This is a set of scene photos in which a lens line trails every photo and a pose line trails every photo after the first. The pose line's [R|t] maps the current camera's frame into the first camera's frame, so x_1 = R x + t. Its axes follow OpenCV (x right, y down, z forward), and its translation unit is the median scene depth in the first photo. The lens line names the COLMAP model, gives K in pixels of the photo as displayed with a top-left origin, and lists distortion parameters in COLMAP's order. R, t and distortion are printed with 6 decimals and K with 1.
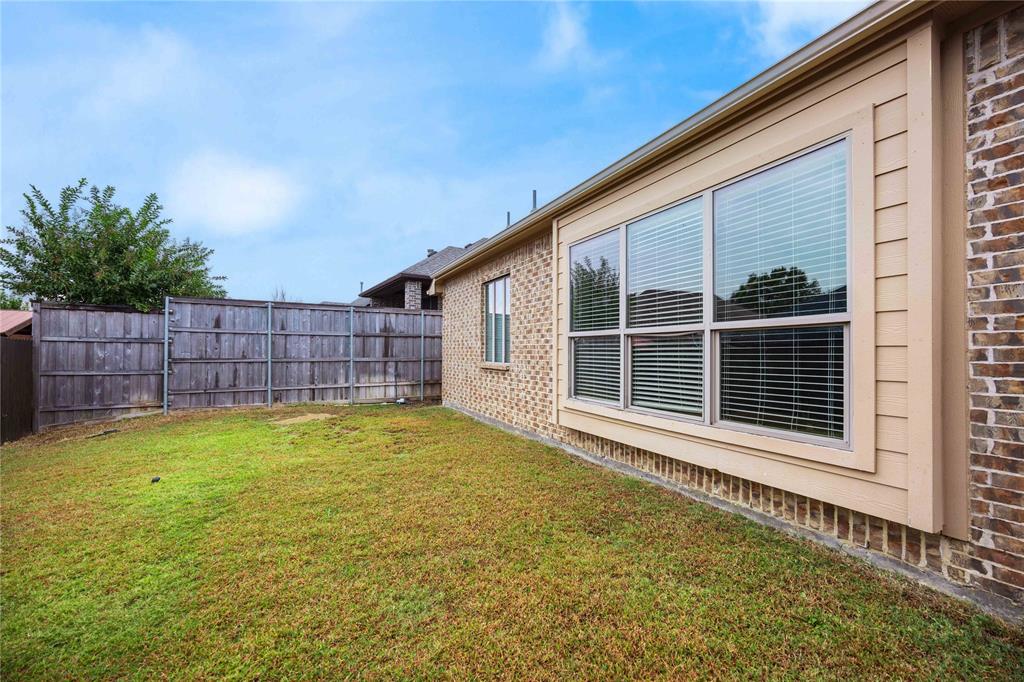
lens RADIAL K [[395.5, 0, 509.7], [0, 395.5, 350.2], [0, 0, 1]] dist [-0.002050, -0.000028]
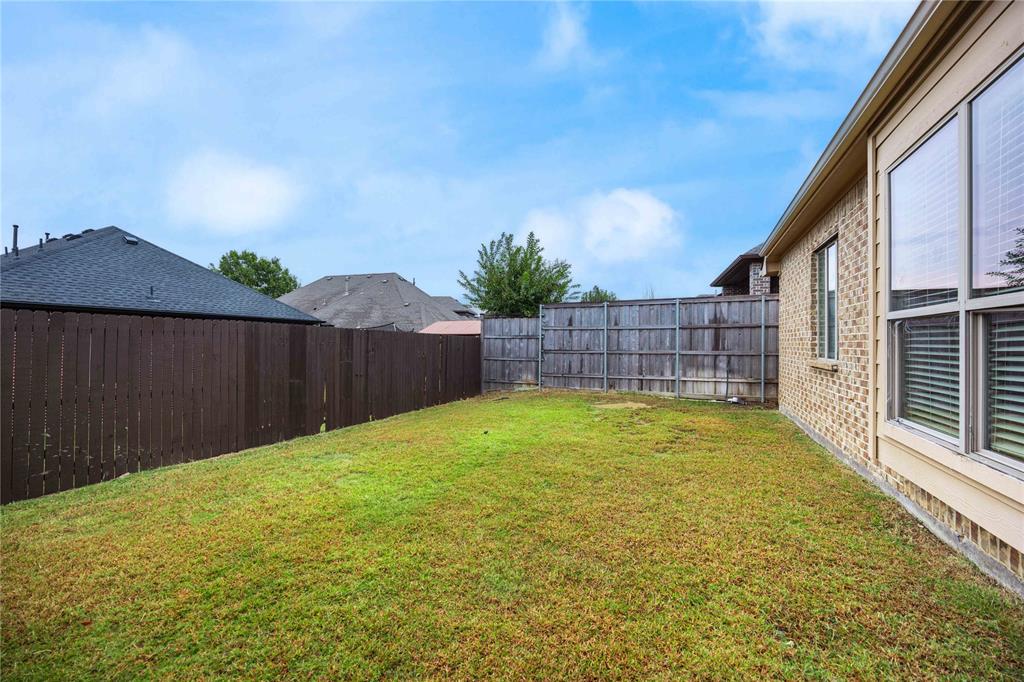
lens RADIAL K [[391.3, 0, 510.5], [0, 391.3, 339.9], [0, 0, 1]] dist [-0.002152, -0.000041]
pose [[0.607317, -0.010440, -0.794391, 0.176169], [0.003931, 0.999941, -0.010136, 0.000708], [0.794450, 0.003033, 0.607323, 0.107675]]
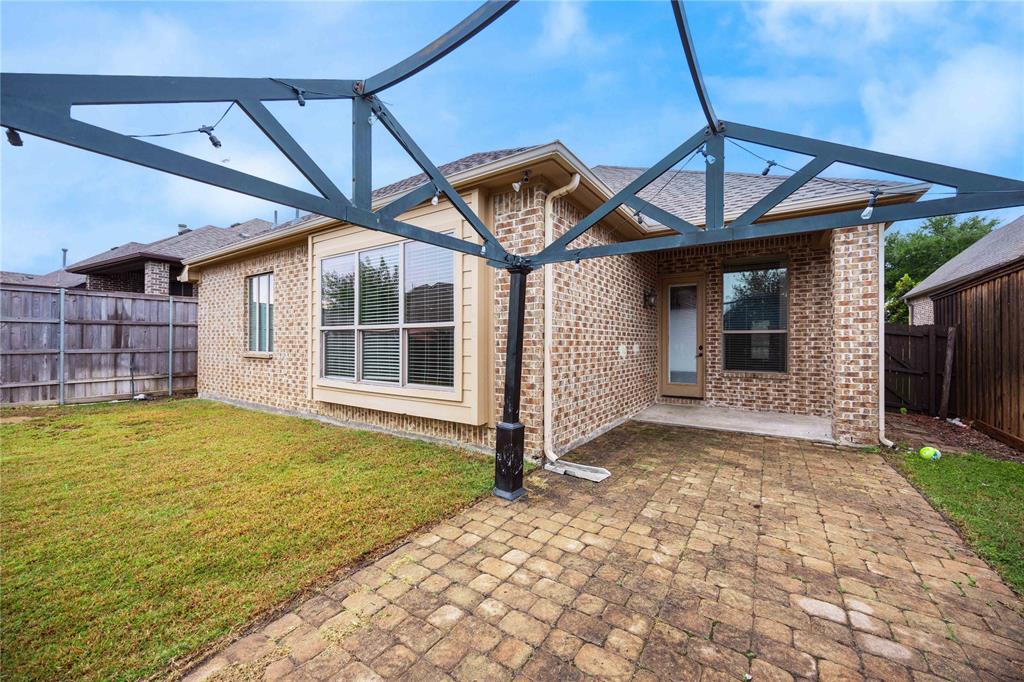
lens RADIAL K [[391.3, 0, 510.5], [0, 391.3, 339.9], [0, 0, 1]] dist [-0.002152, -0.000041]
pose [[0.877070, 0.000320, 0.480362, 0.051811], [-0.000352, 1.000000, -0.000023, -0.001472], [-0.480362, -0.000149, 0.877070, -0.258542]]
